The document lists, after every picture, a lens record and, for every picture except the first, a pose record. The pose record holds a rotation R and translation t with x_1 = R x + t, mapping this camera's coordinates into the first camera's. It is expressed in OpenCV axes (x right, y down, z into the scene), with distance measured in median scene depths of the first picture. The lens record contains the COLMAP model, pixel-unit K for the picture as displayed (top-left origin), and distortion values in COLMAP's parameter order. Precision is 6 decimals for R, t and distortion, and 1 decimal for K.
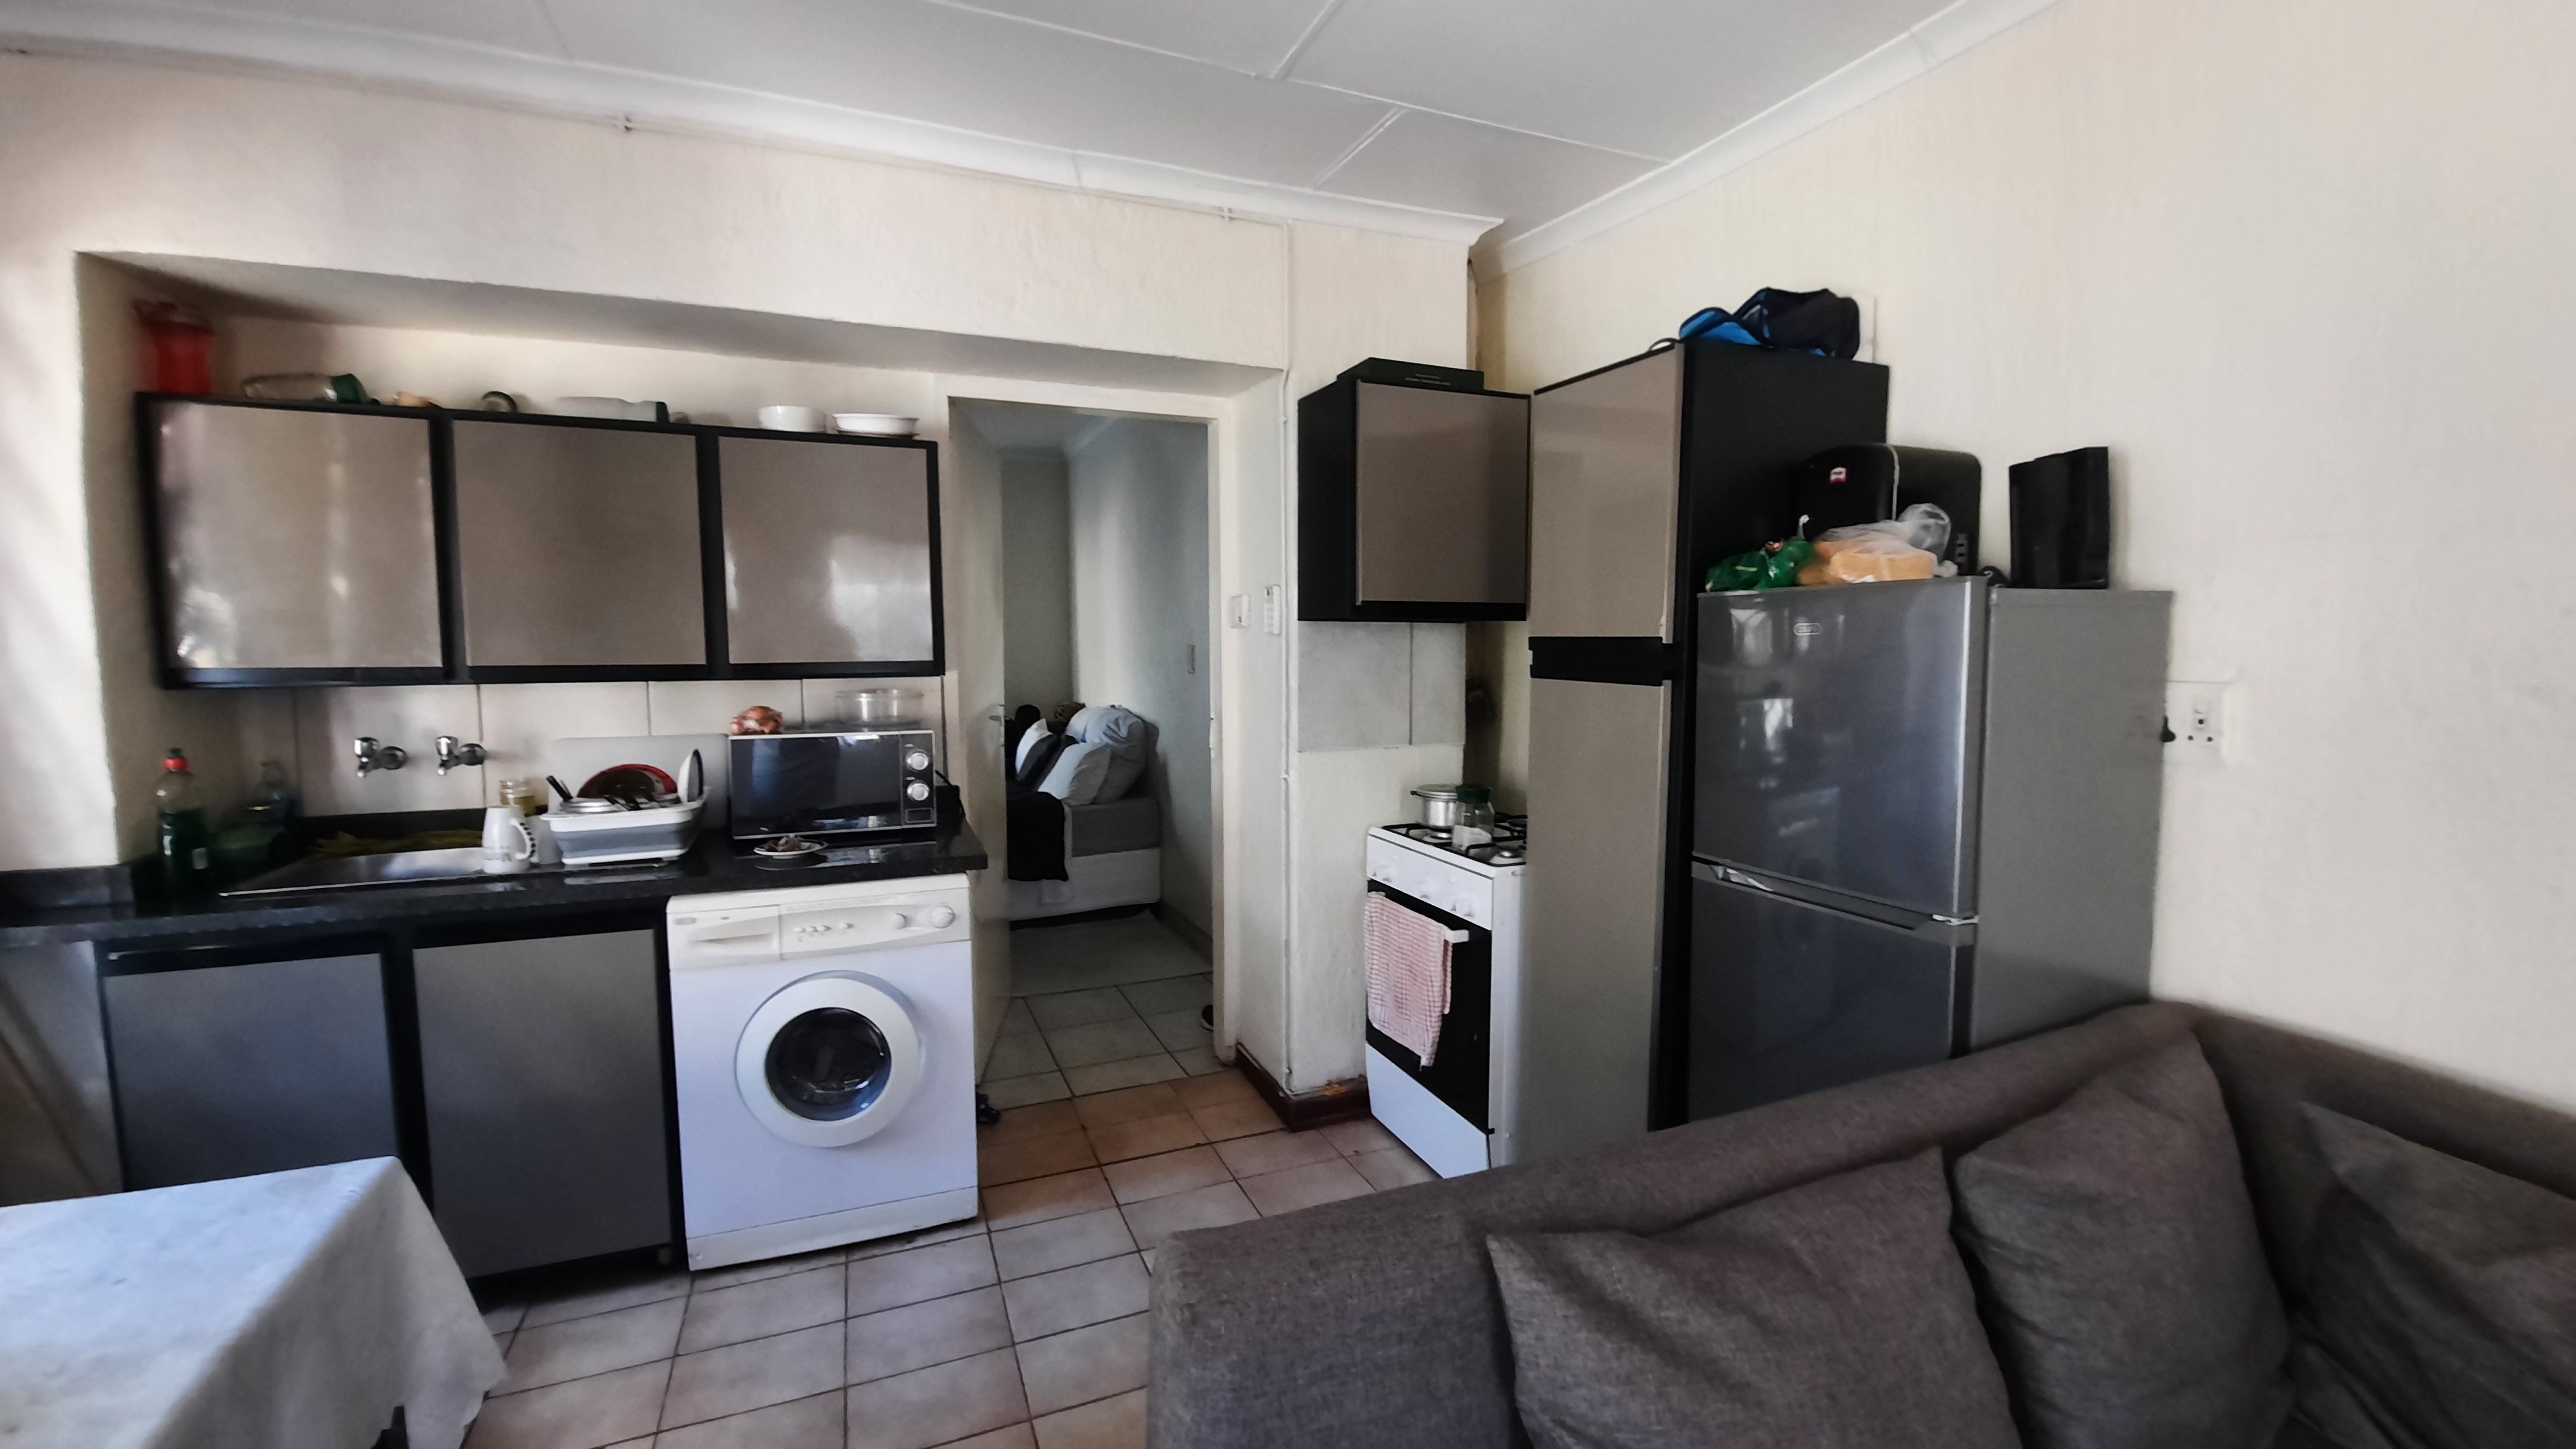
lens RADIAL K [[1041.1, 0, 1281.4], [0, 1041.1, 728.5], [0, 0, 1]] dist [0.000520, -0.010859]
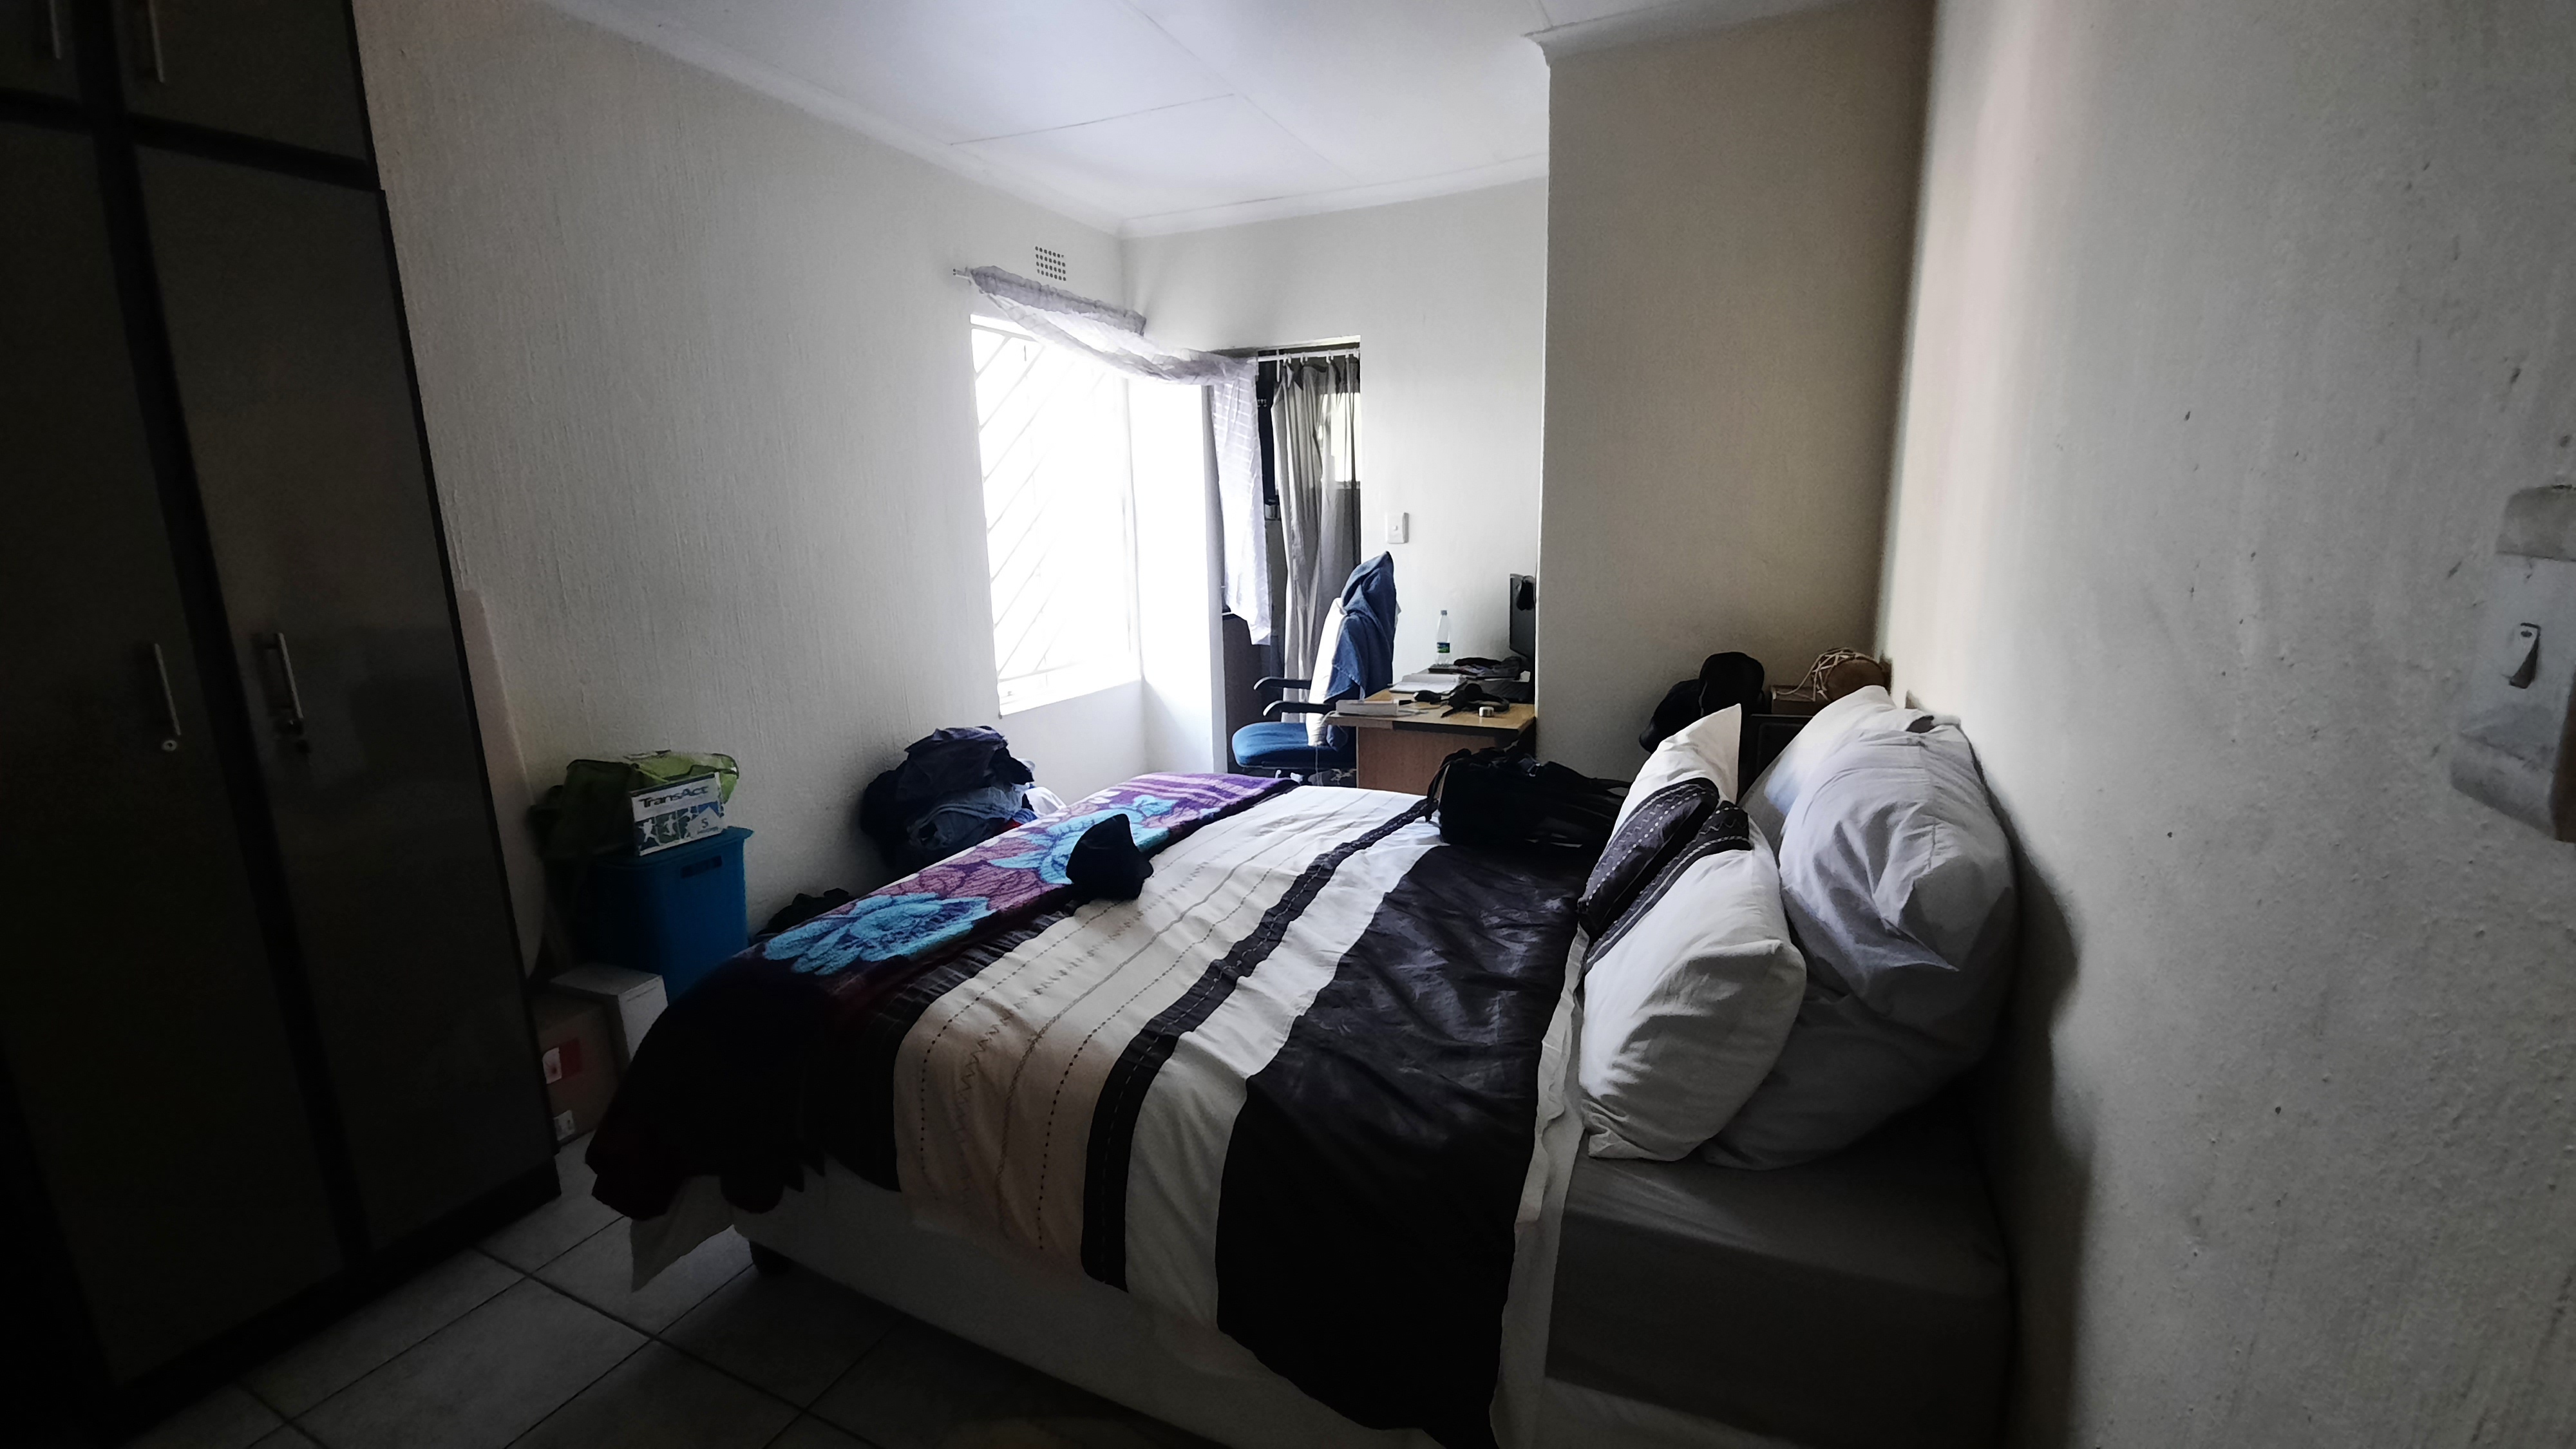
lens RADIAL K [[1005.4, 0, 1287.3], [0, 1005.4, 734.1], [0, 0, 1]] dist [0.001438, -0.010377]
pose [[0.680824, 0.144067, -0.718139, -0.198518], [-0.048802, 0.987209, 0.151779, -0.141611], [0.730819, -0.068288, 0.679146, 1.714419]]
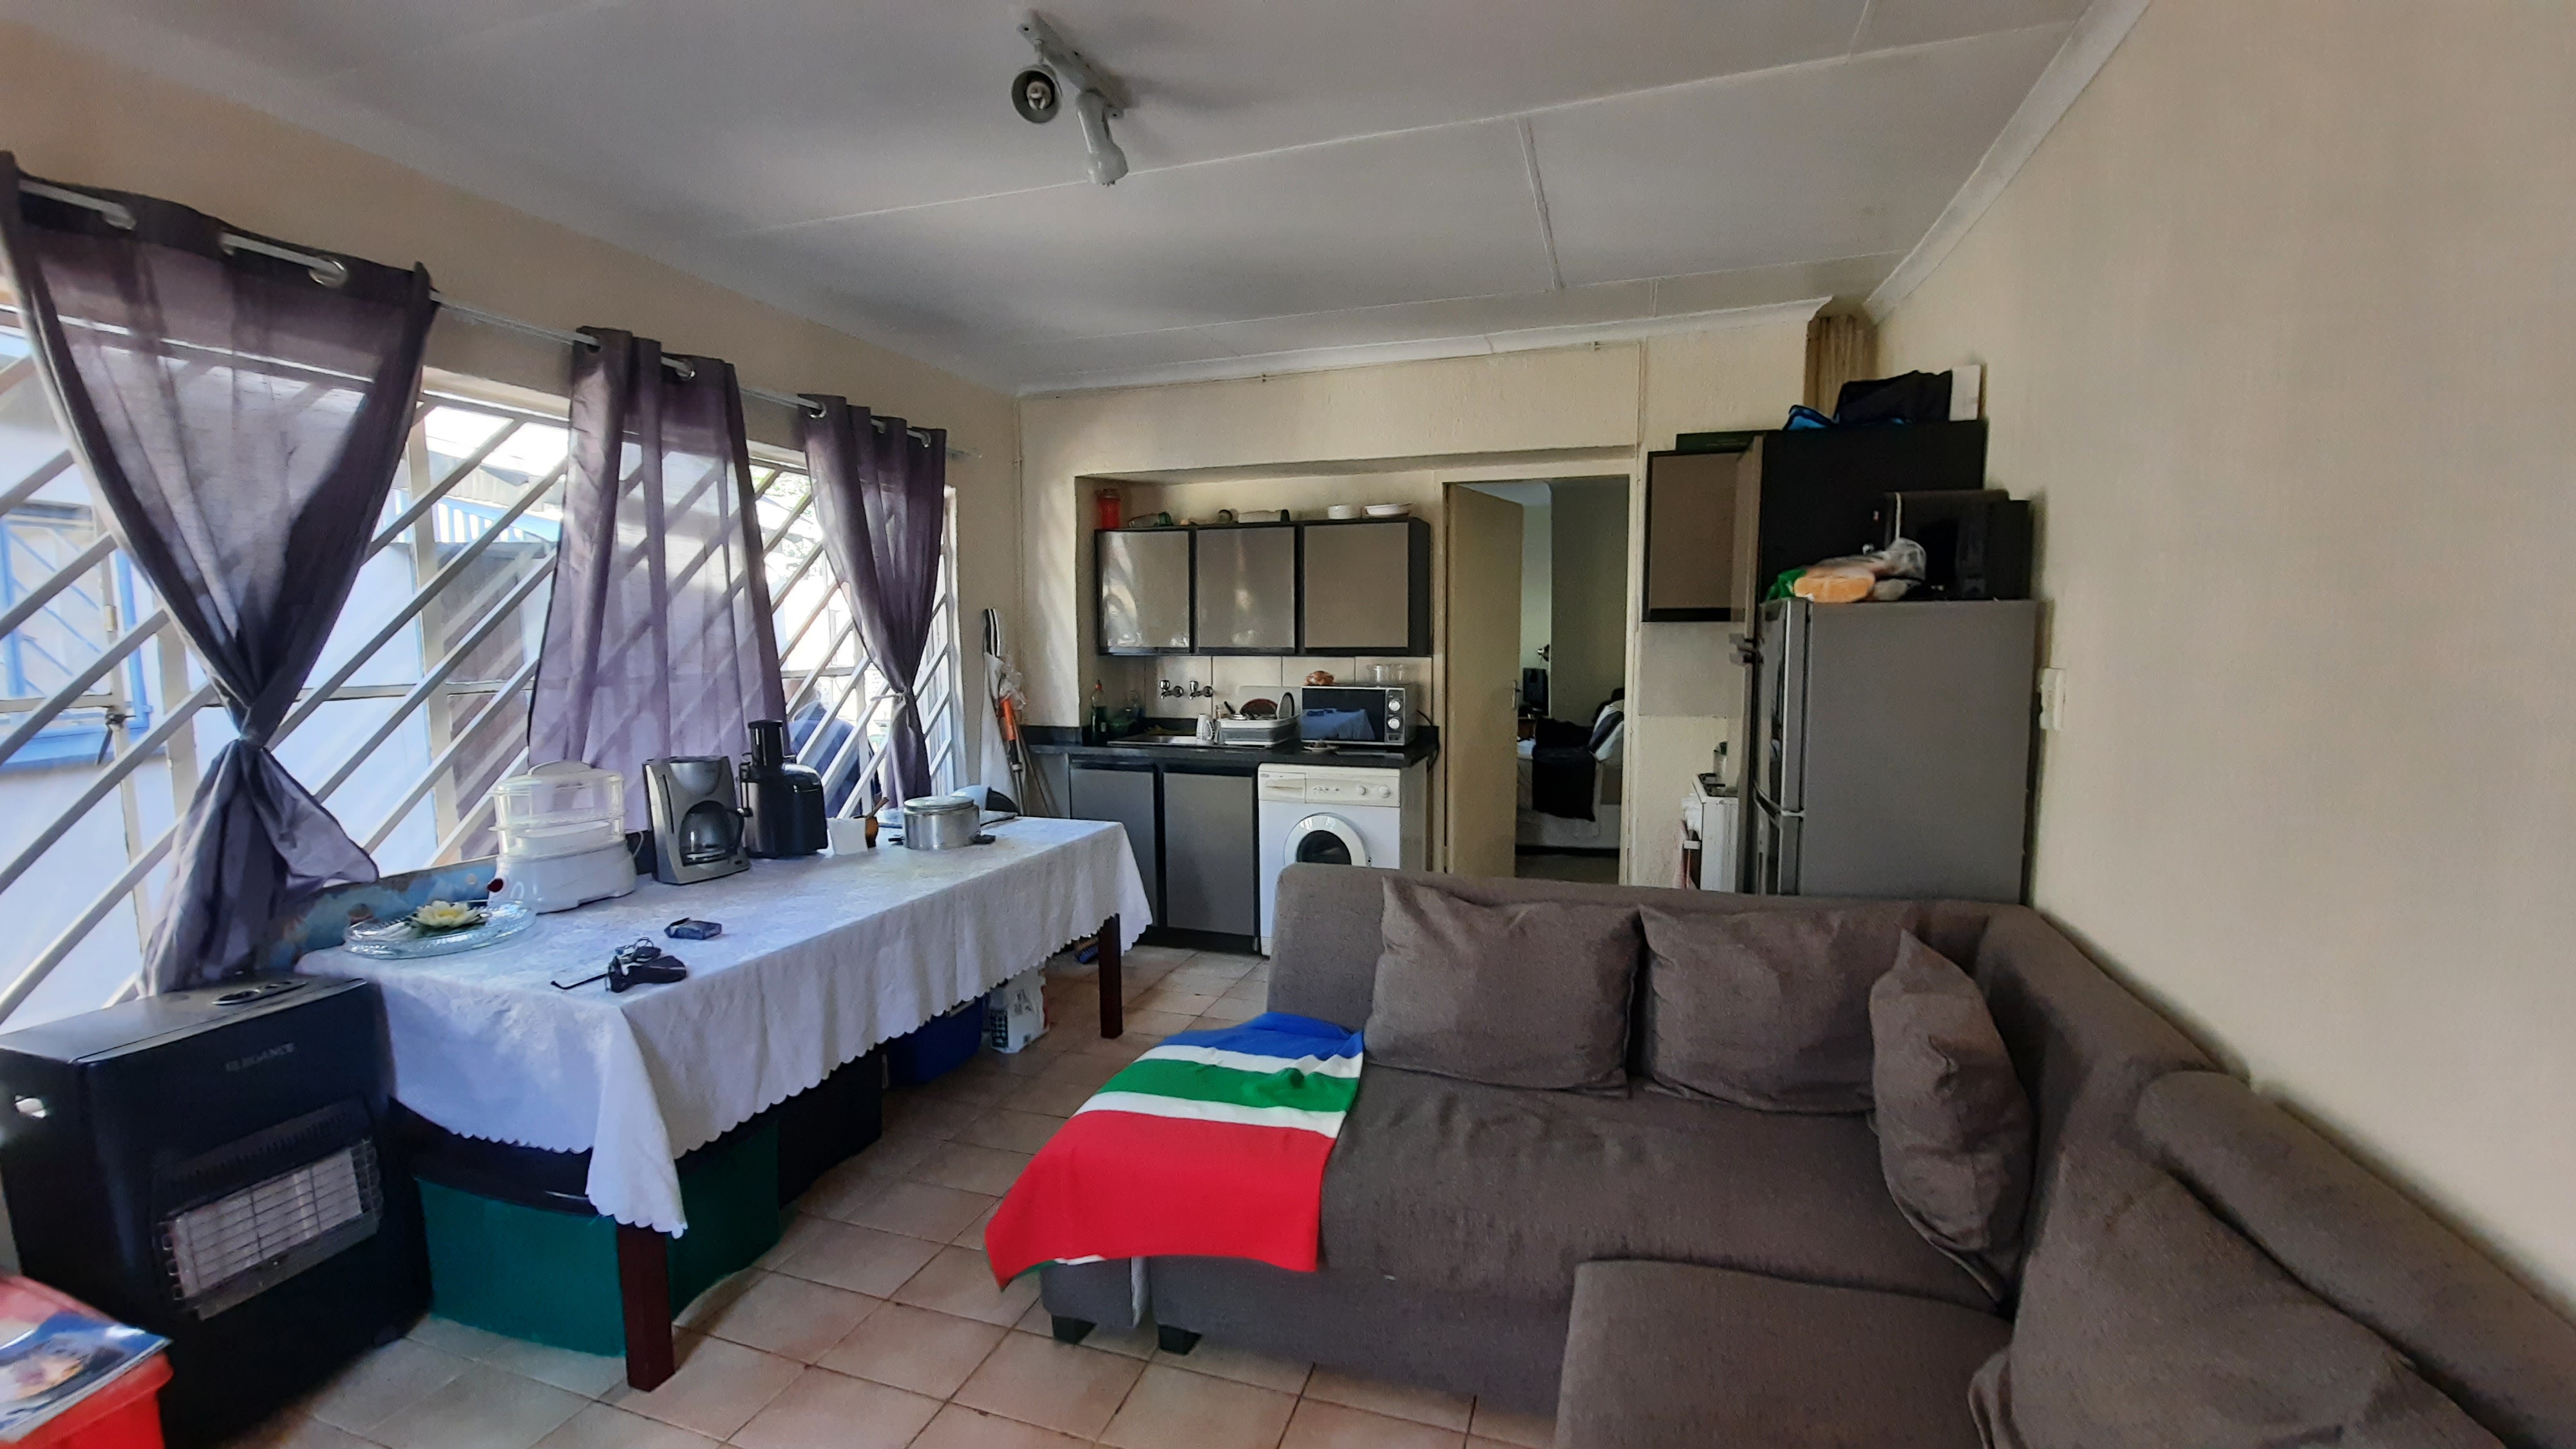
lens RADIAL K [[1005.4, 0, 1287.3], [0, 1005.4, 734.1], [0, 0, 1]] dist [0.001438, -0.010377]
pose [[0.758297, 0.064284, -0.648732, 0.643302], [-0.054353, 0.997896, 0.035350, 0.031457], [0.649640, 0.008455, 0.760195, -0.404710]]
